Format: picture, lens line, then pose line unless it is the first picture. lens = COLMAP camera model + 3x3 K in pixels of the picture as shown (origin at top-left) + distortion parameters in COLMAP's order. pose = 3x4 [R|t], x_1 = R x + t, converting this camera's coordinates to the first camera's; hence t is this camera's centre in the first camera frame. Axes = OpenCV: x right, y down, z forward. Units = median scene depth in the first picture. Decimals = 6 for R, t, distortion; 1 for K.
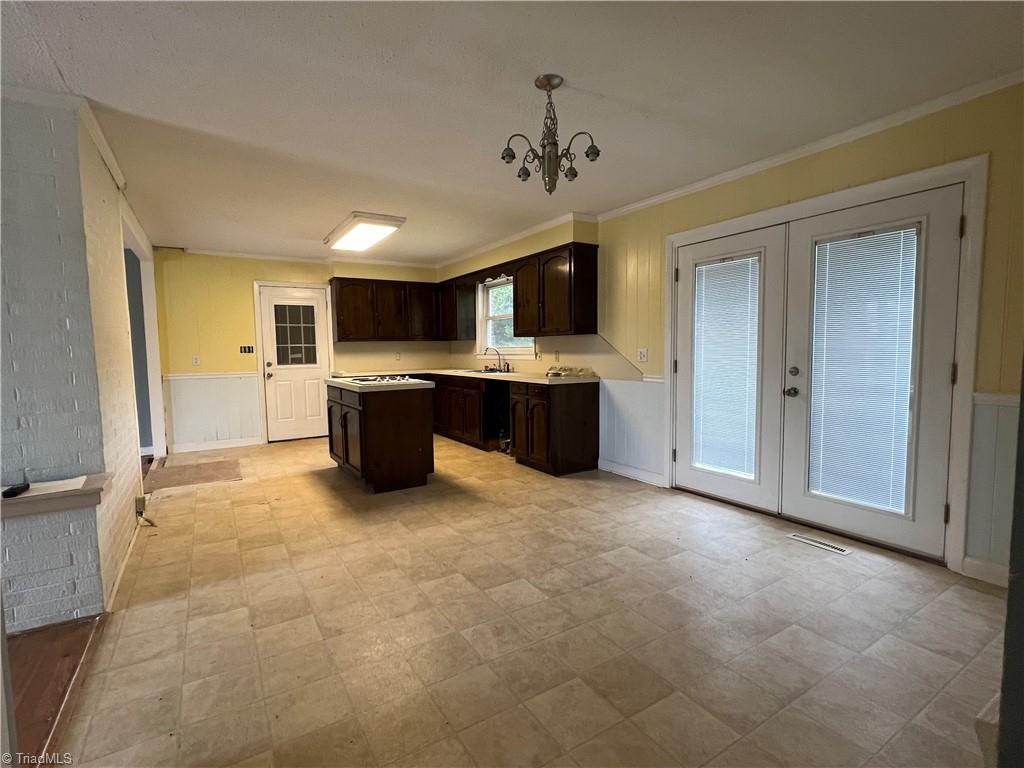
lens RADIAL K [[490.4, 0, 511.1], [0, 490.4, 385.0], [0, 0, 1]] dist [-0.003444, 0.002393]
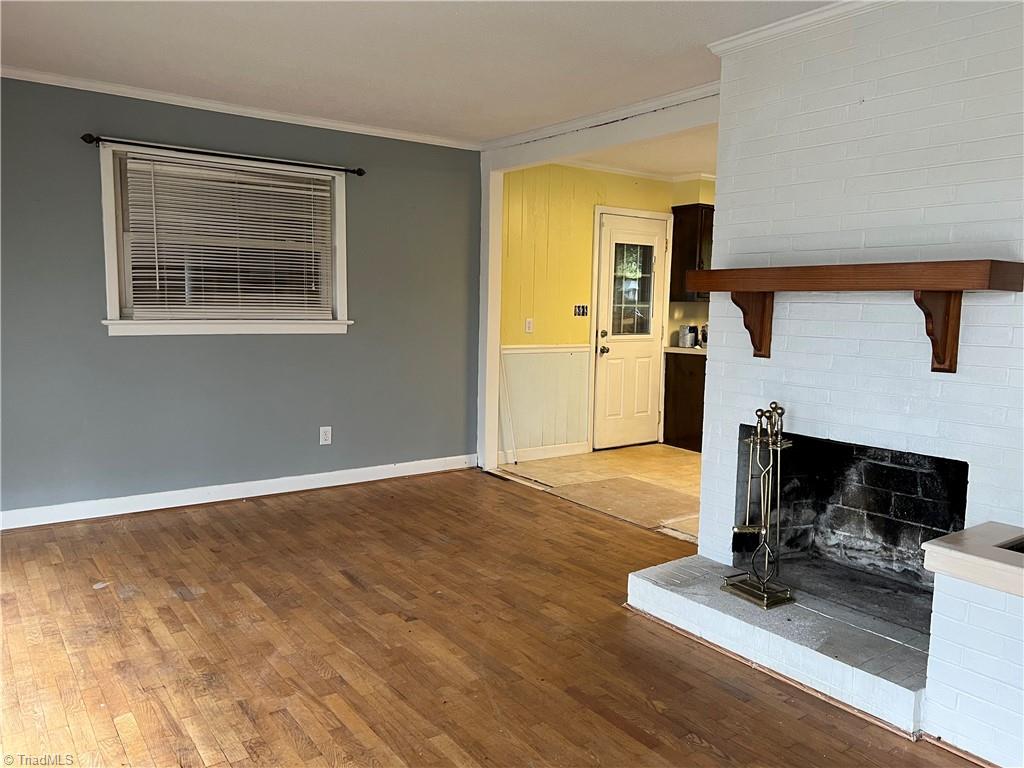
lens RADIAL K [[776.8, 0, 516.8], [0, 776.8, 384.7], [0, 0, 1]] dist [0.060685, -0.001276]
pose [[0.997122, 0.025156, 0.071513, -1.227531], [-0.027408, 0.999153, 0.030693, -0.004560], [-0.070680, -0.032565, 0.996967, -0.074001]]
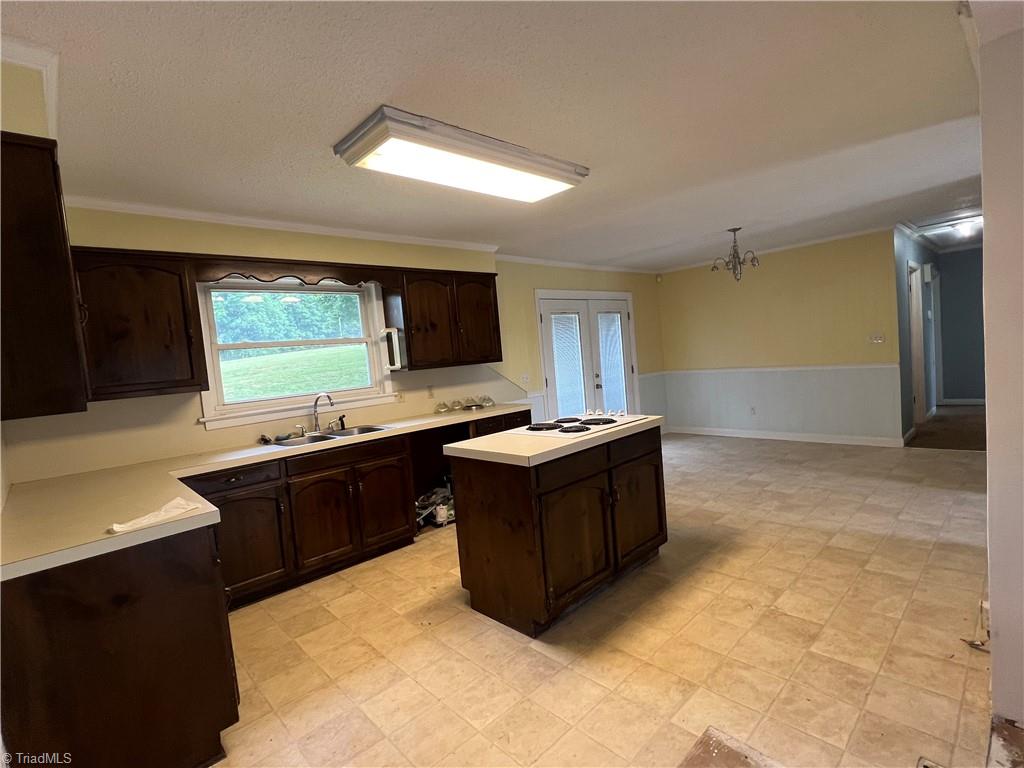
lens RADIAL K [[490.4, 0, 511.1], [0, 490.4, 382.0], [0, 0, 1]] dist [-0.003444, 0.002393]
pose [[-0.193038, -0.023287, 0.980915, -1.159335], [0.161201, 0.985381, 0.055117, -0.150724], [-0.967859, 0.168764, -0.186462, 1.542971]]
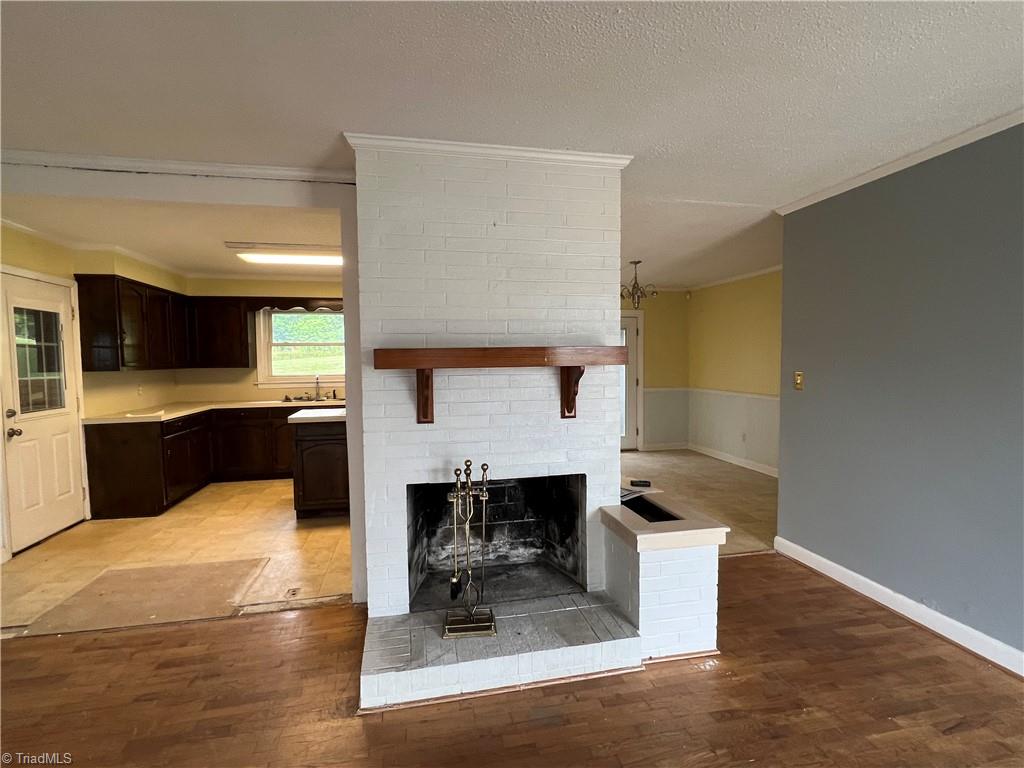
lens RADIAL K [[490.4, 0, 512.1], [0, 490.4, 382.6], [0, 0, 1]] dist [-0.003444, 0.002393]
pose [[0.345795, -0.032108, 0.937761, -1.464050], [0.075170, 0.997150, 0.006423, -0.068096], [-0.935294, 0.068270, 0.347223, 0.491986]]
